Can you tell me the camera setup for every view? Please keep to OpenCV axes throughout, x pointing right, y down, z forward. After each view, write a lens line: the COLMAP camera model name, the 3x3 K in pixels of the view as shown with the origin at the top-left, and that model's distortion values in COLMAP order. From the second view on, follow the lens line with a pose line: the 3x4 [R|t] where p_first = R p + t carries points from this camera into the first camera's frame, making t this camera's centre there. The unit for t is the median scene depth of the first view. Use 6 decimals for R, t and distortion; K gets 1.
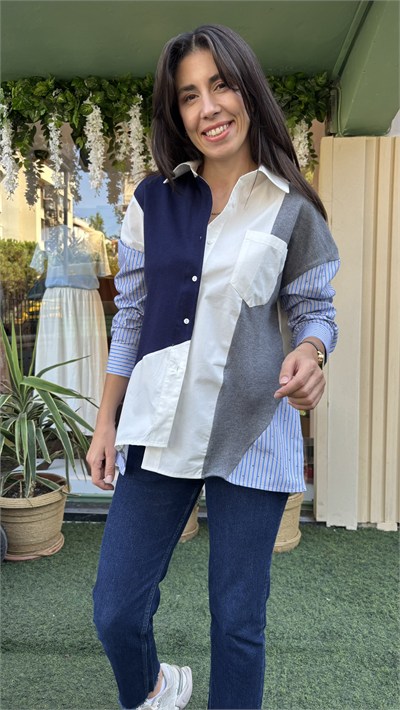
lens RADIAL K [[539.2, 0, 202.1], [0, 539.2, 357.1], [0, 0, 1]] dist [0.026676, -0.022525]
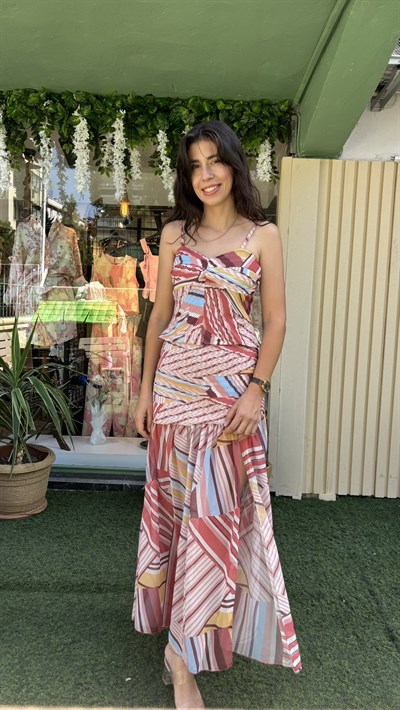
lens RADIAL K [[539.2, 0, 201.6], [0, 539.2, 356.5], [0, 0, 1]] dist [0.026676, -0.022525]
pose [[0.998095, 0.029999, 0.053917, 0.001527], [-0.031361, 0.999205, 0.024598, -0.008073], [-0.053136, -0.026242, 0.998242, -0.138683]]
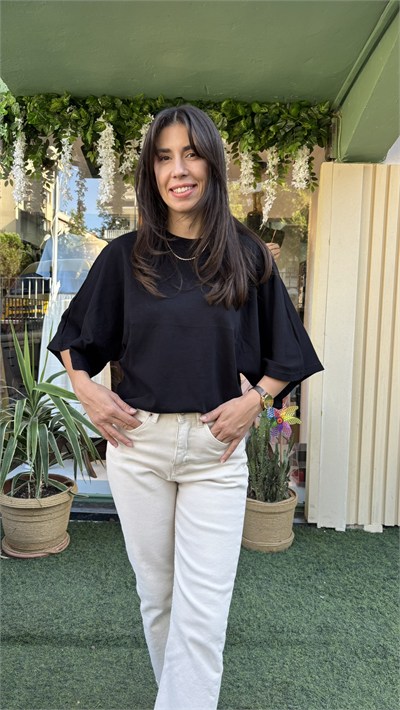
lens RADIAL K [[539.2, 0, 201.1], [0, 539.2, 356.1], [0, 0, 1]] dist [0.026676, -0.022525]
pose [[0.998862, 0.022718, 0.041927, -0.051953], [-0.022962, 0.999722, 0.005347, -0.025303], [-0.041794, -0.006303, 0.999106, -0.052727]]
